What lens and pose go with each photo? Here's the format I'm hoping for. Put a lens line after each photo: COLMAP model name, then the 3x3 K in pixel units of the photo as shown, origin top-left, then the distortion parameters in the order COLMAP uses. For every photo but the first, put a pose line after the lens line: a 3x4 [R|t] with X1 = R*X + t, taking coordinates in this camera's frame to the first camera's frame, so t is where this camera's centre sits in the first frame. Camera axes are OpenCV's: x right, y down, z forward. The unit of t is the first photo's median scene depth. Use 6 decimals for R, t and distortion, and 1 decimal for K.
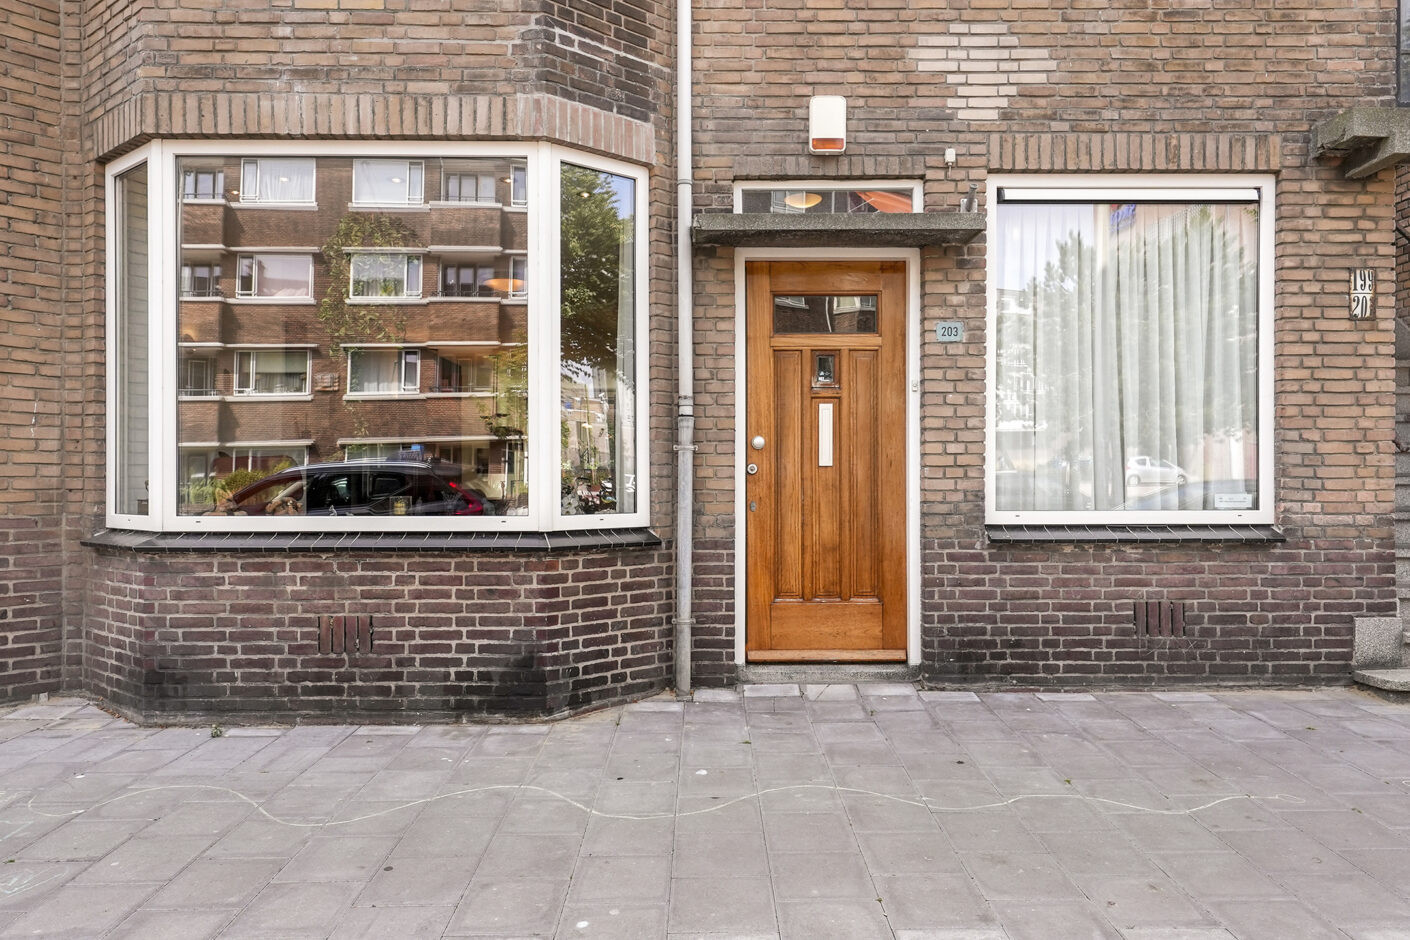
lens RADIAL K [[887.5, 0, 705.0], [0, 887.5, 470.0], [0, 0, 1]] dist [0.005290, -0.003194]
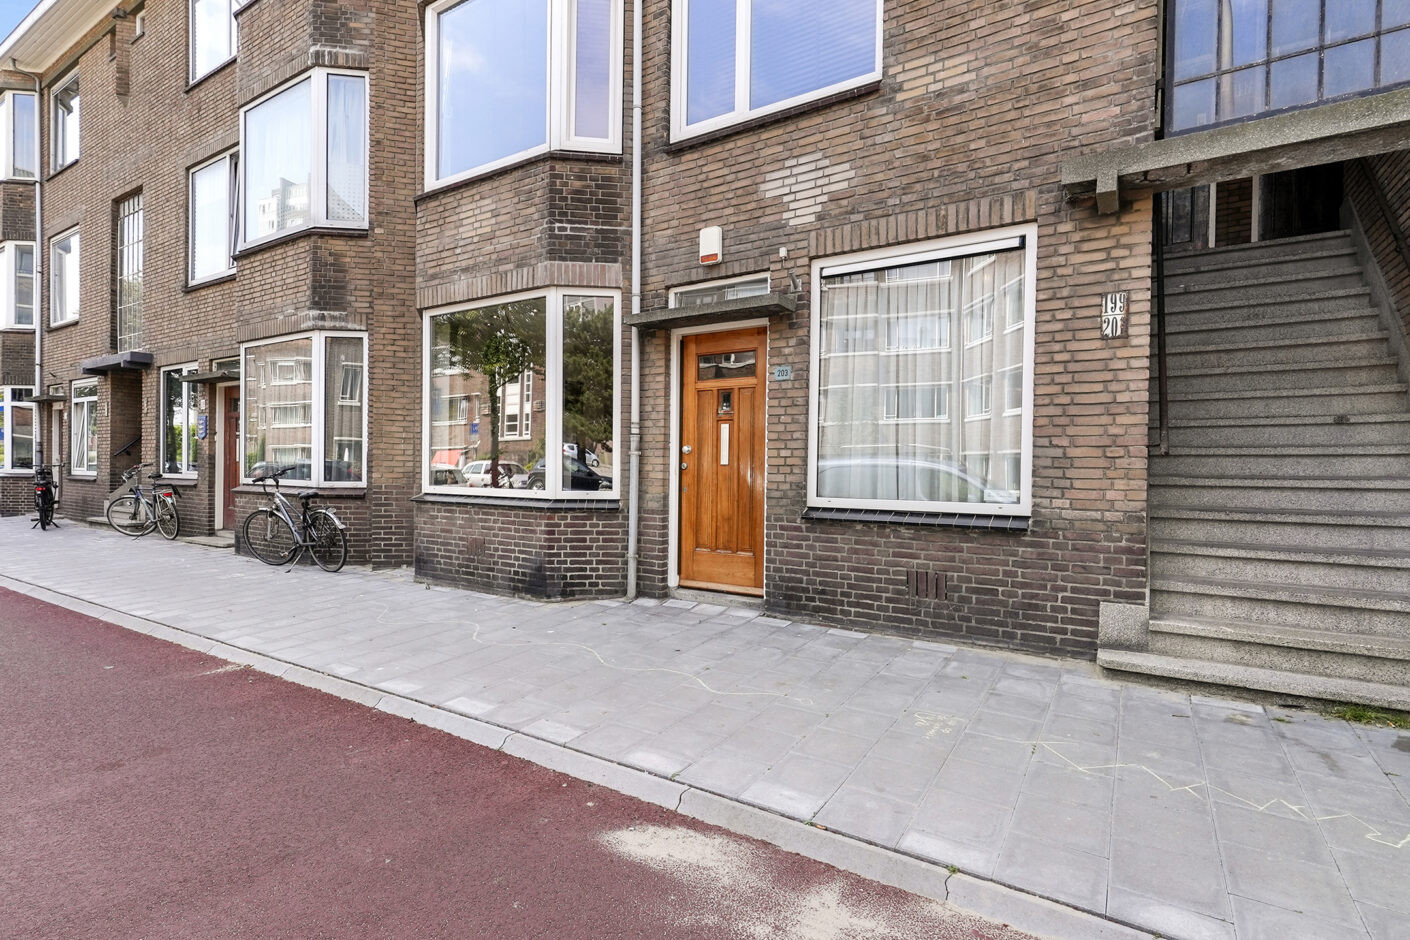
lens RADIAL K [[666.5, 0, 715.0], [0, 666.5, 467.3], [0, 0, 1]] dist [0.001526, 0.000763]
pose [[0.842982, 0.010032, -0.537848, 0.771125], [-0.007365, 0.999948, 0.007107, -0.008153], [0.537891, -0.002030, 0.843012, 0.017538]]
